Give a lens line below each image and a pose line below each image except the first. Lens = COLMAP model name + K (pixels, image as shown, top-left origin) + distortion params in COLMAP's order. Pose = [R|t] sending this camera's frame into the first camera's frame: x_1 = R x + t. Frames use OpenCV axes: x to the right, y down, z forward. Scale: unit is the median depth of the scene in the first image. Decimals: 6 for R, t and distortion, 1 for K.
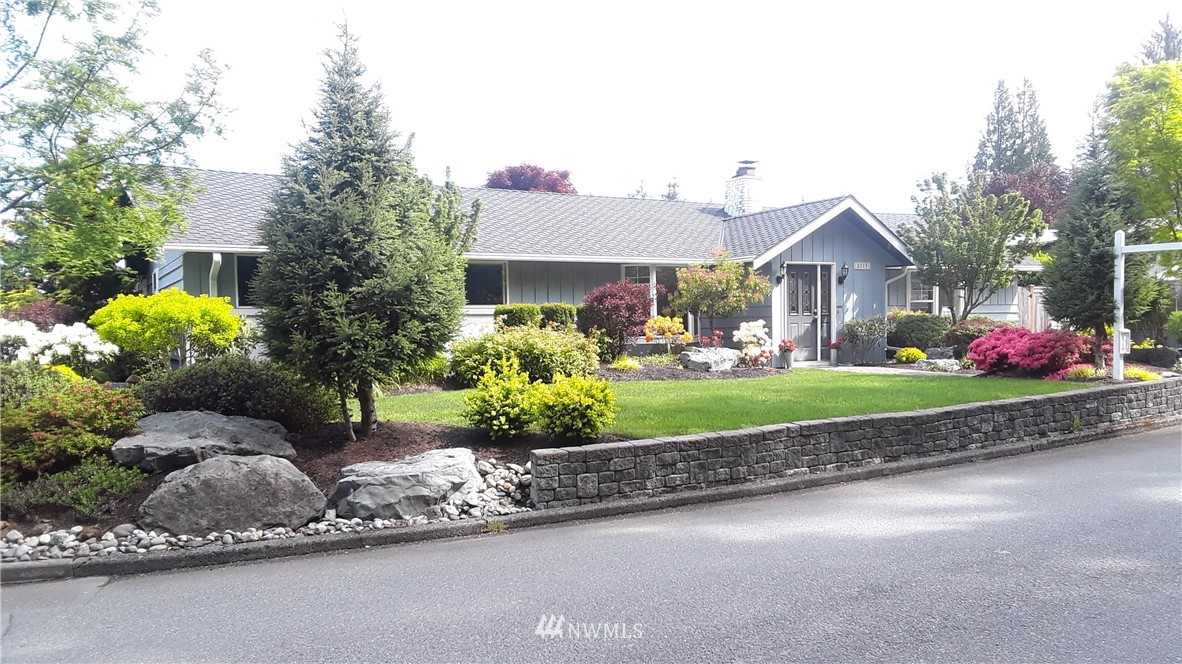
lens RADIAL K [[933.7, 0, 617.7], [0, 933.7, 352.5], [0, 0, 1]] dist [0.143483, -0.230334]
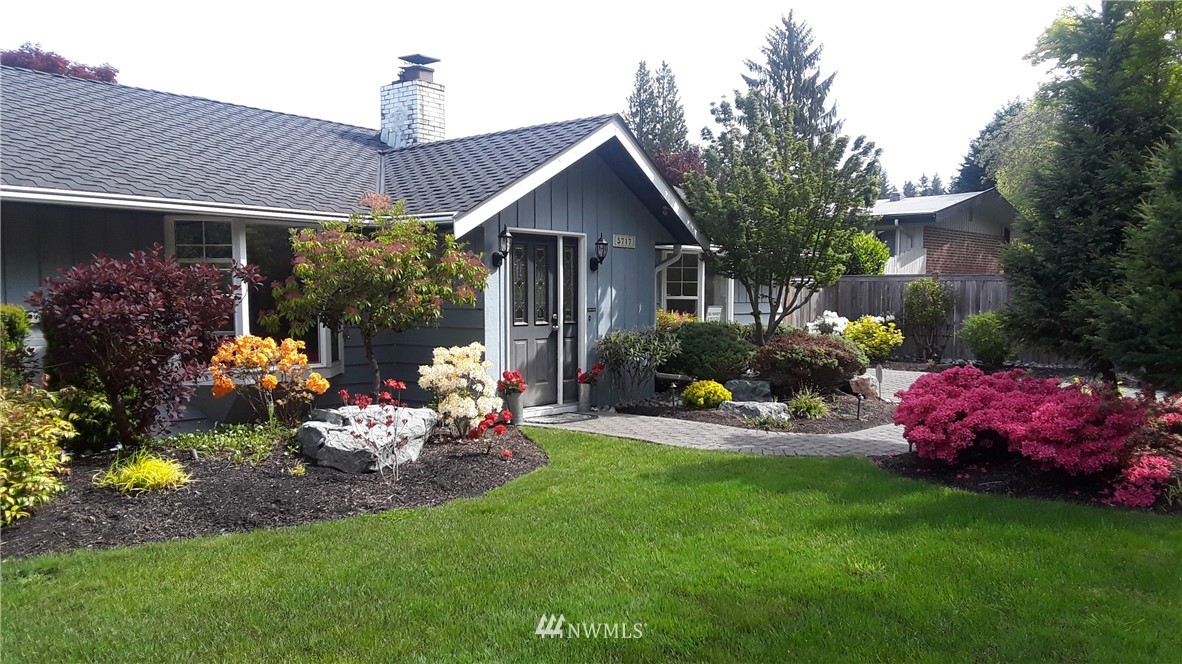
lens RADIAL K [[933.7, 0, 617.7], [0, 933.7, 352.5], [0, 0, 1]] dist [0.143483, -0.230334]
pose [[0.928632, -0.007773, 0.370921, 0.036350], [-0.002311, 0.999640, 0.026734, -0.039183], [-0.370995, -0.025684, 0.928279, 0.472242]]
